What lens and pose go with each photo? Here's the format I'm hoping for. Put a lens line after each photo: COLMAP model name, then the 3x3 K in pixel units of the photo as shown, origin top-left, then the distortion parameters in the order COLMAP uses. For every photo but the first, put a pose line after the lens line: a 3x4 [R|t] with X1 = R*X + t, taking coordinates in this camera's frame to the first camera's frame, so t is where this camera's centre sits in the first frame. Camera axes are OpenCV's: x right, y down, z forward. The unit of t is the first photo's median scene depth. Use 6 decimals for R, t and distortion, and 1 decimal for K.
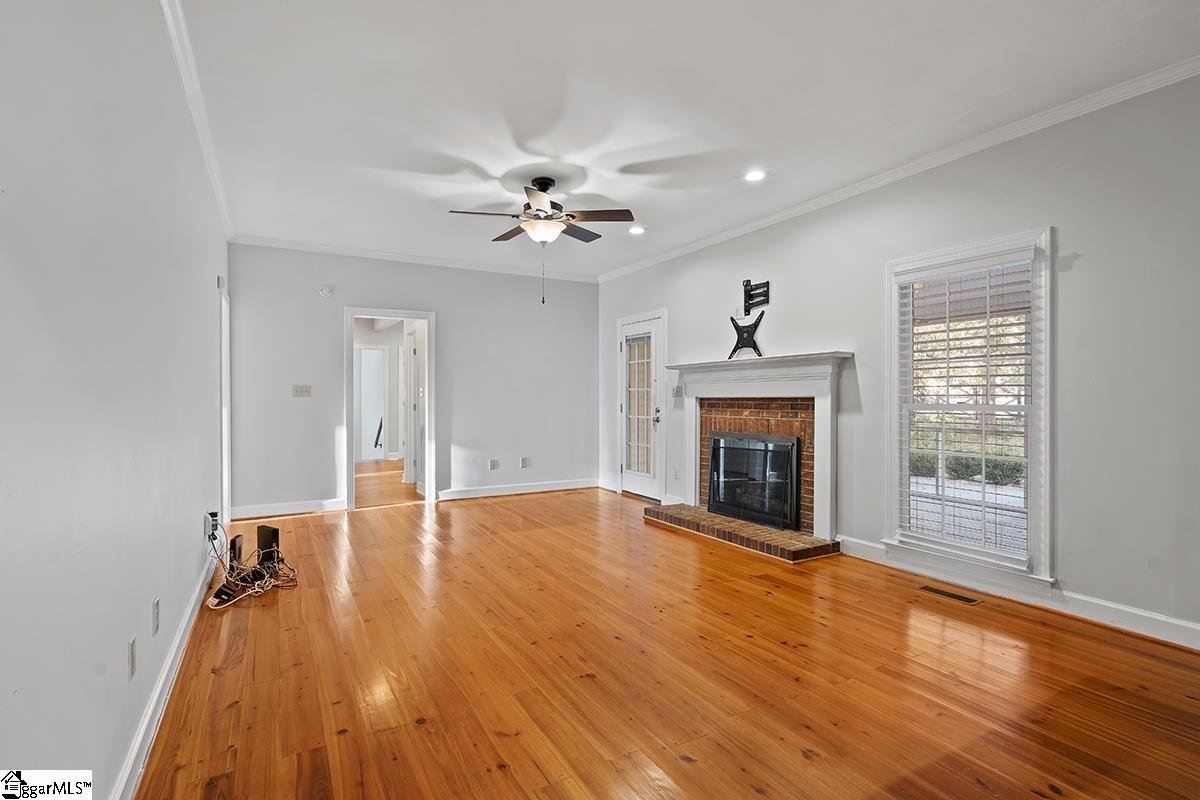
lens RADIAL K [[559.9, 0, 596.6], [0, 559.9, 400.1], [0, 0, 1]] dist [-0.002989, 0.000373]
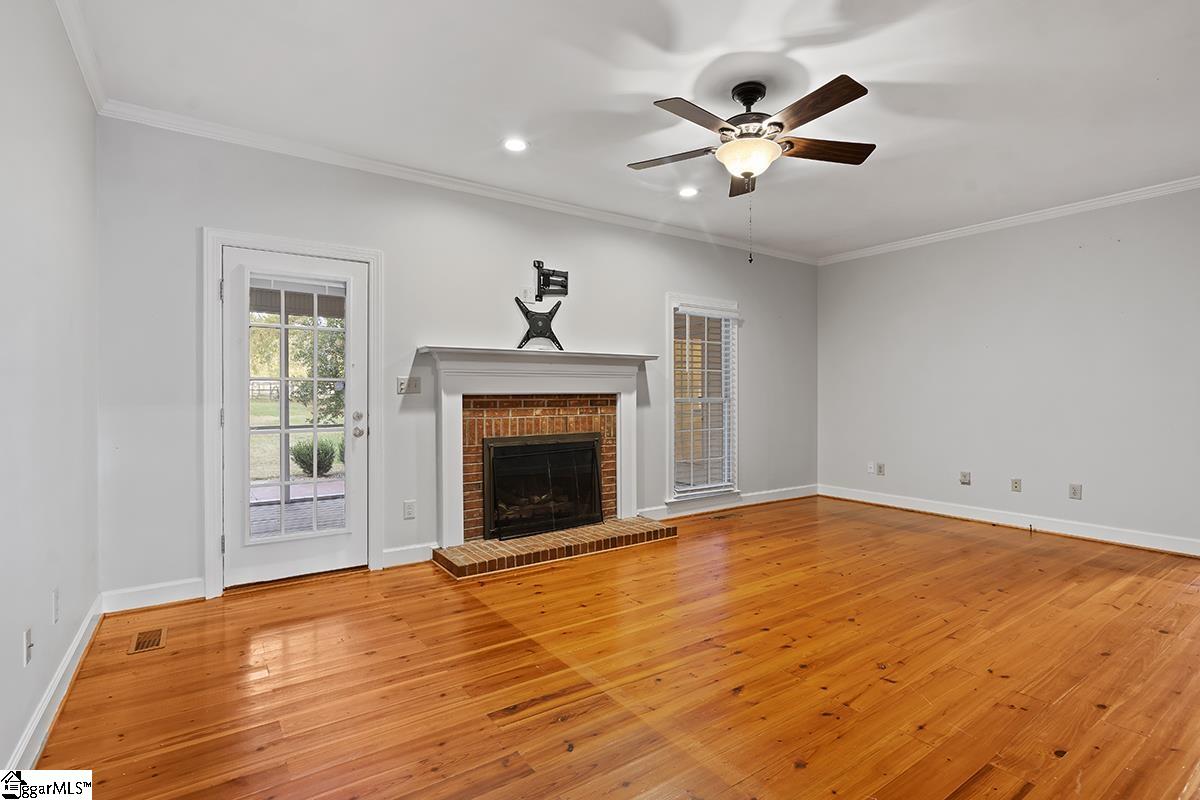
lens RADIAL K [[559.9, 0, 594.8], [0, 559.9, 394.5], [0, 0, 1]] dist [-0.002989, 0.000373]
pose [[-0.070679, -0.001034, 0.997499, -0.635825], [0.007728, 0.999969, 0.001584, -0.004933], [-0.997469, 0.007821, -0.070669, 1.002150]]
